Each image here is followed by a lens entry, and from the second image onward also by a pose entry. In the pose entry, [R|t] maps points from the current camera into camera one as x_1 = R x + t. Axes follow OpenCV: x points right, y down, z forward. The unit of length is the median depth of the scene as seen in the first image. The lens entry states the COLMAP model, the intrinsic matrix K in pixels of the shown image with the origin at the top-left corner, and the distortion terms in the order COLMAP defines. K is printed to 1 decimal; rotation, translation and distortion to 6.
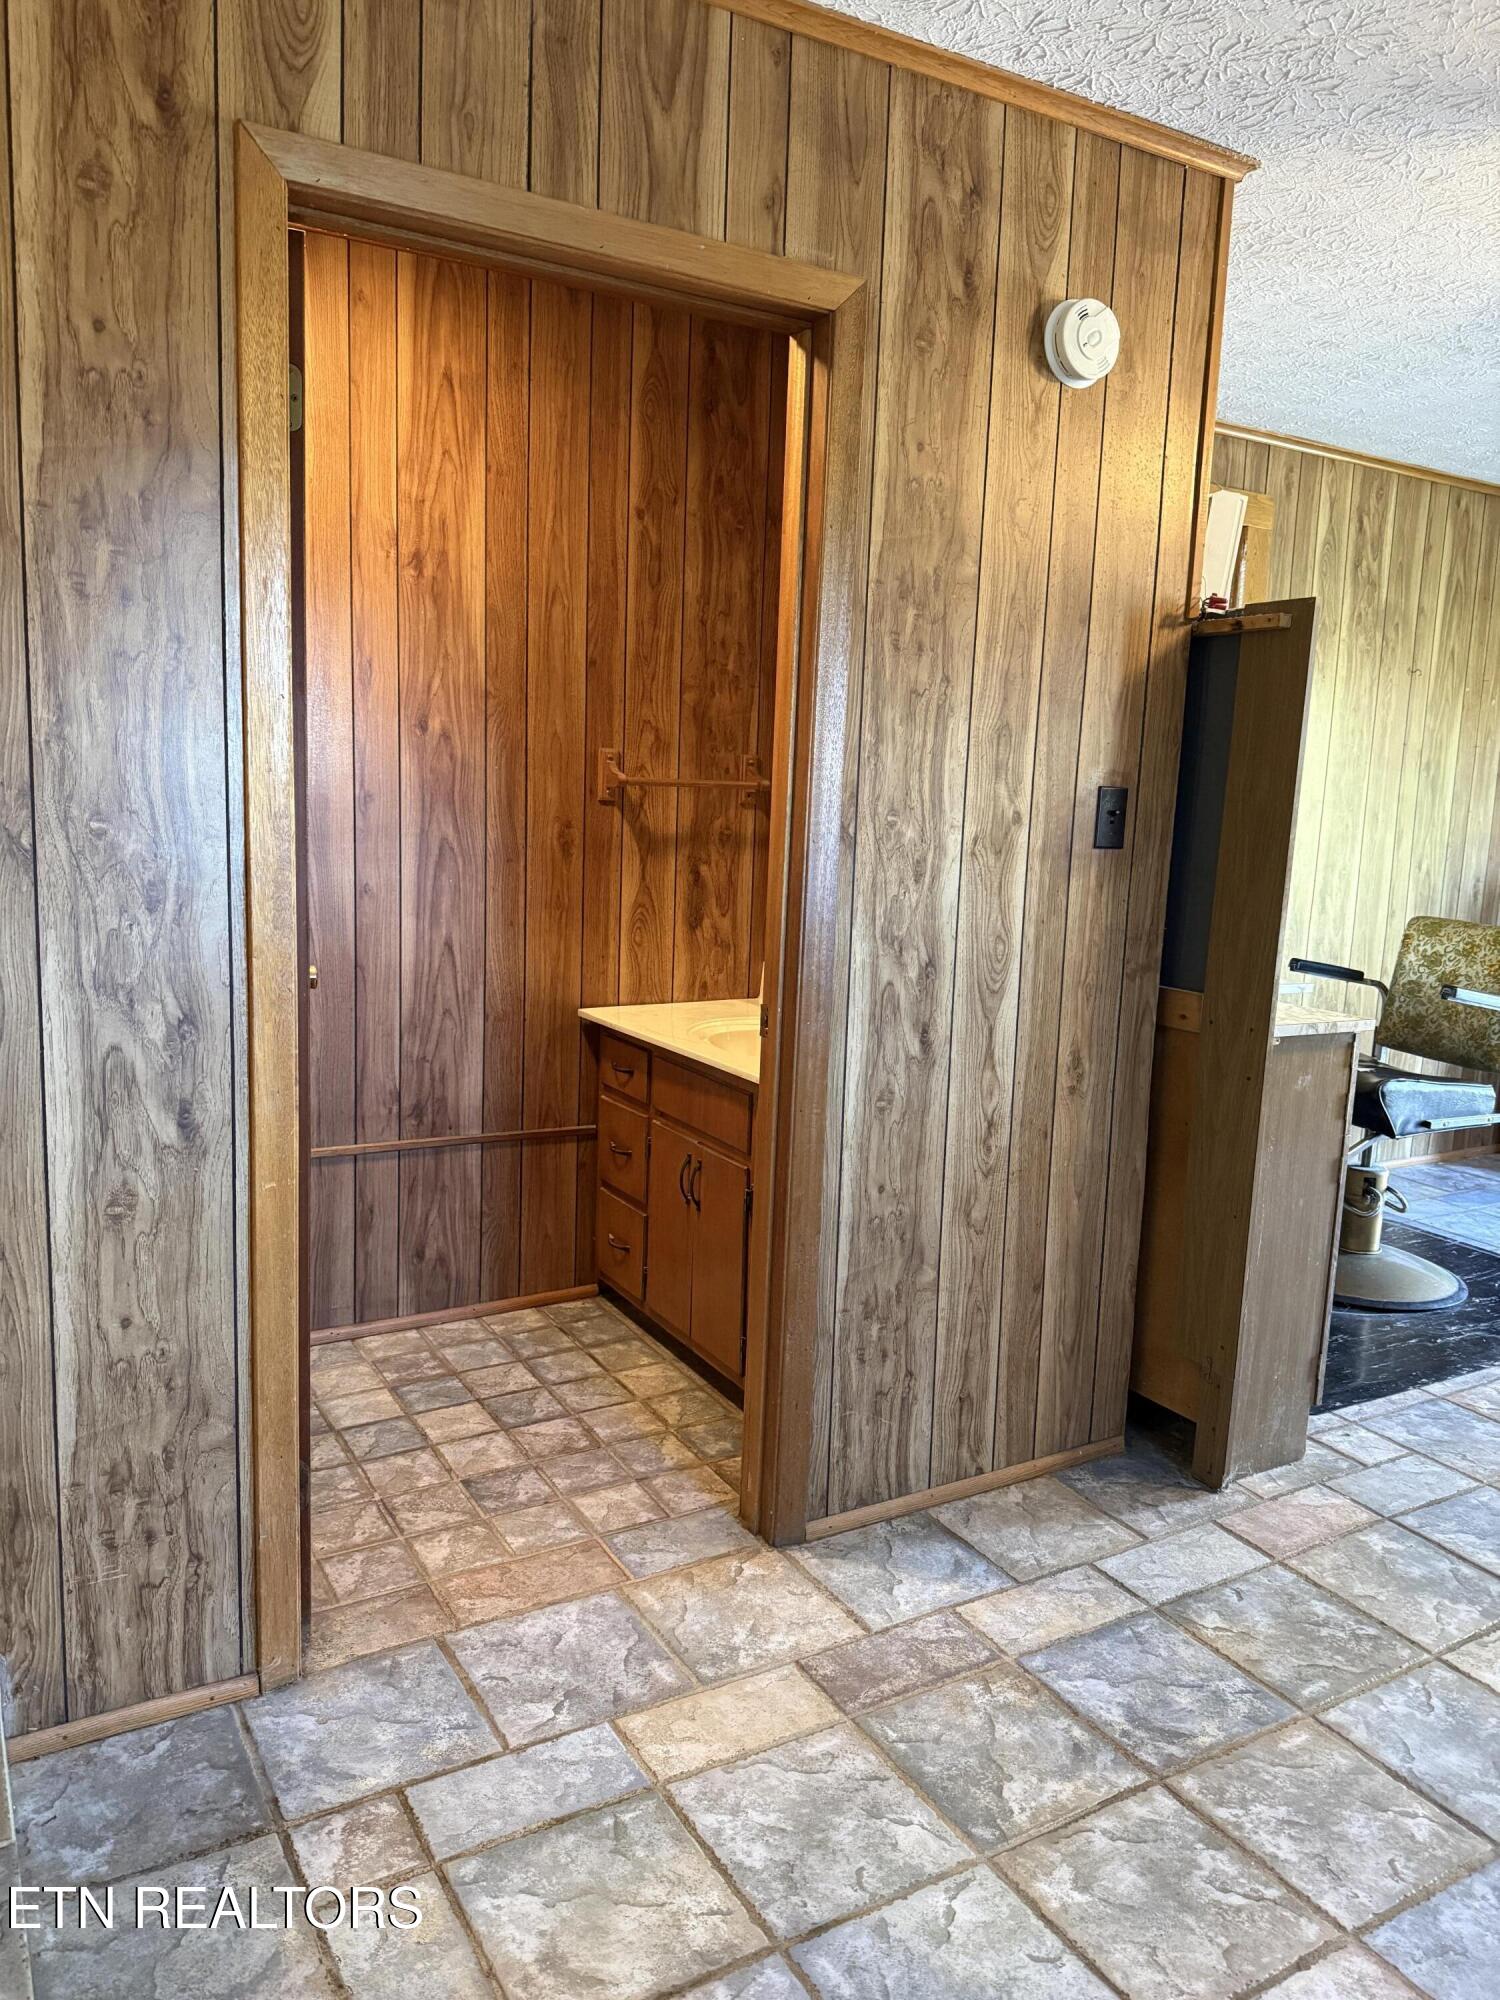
lens RADIAL K [[1404.1, 0, 758.3], [0, 1404.1, 1014.4], [0, 0, 1]] dist [0.014735, -0.021913]
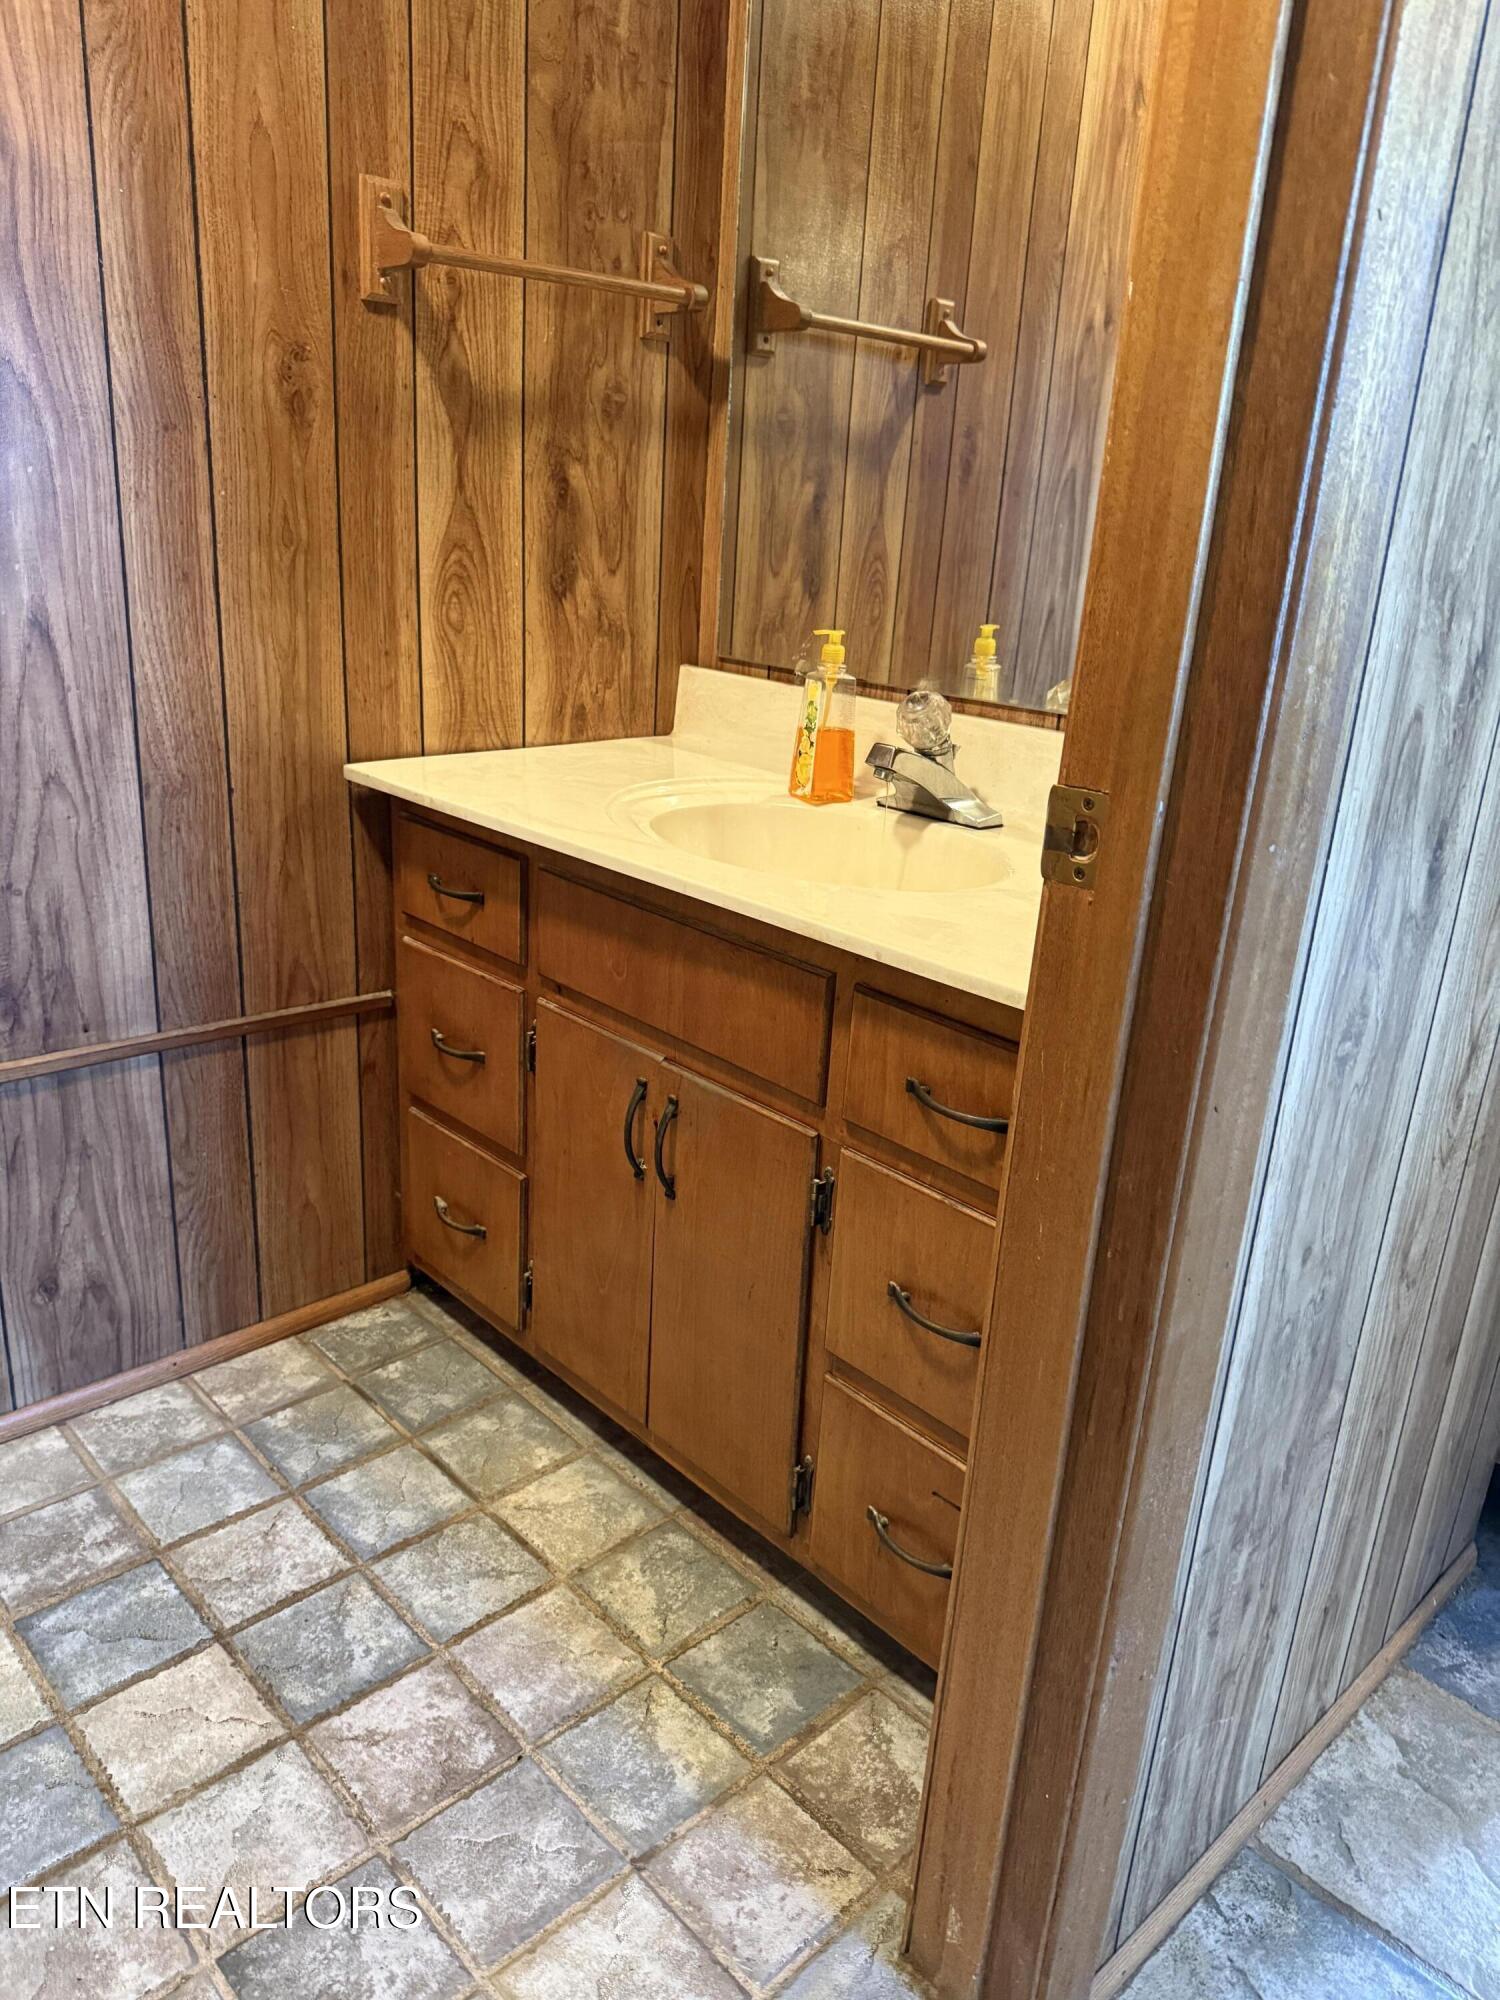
lens RADIAL K [[1401.1, 0, 750.0], [0, 1401.1, 1000.0], [0, 0, 1]] dist [0.014664, -0.059869]
pose [[0.972908, -0.059053, 0.223523, -0.108744], [0.014818, 0.980768, 0.194613, -0.016791], [-0.230717, -0.186028, 0.955072, 0.508212]]
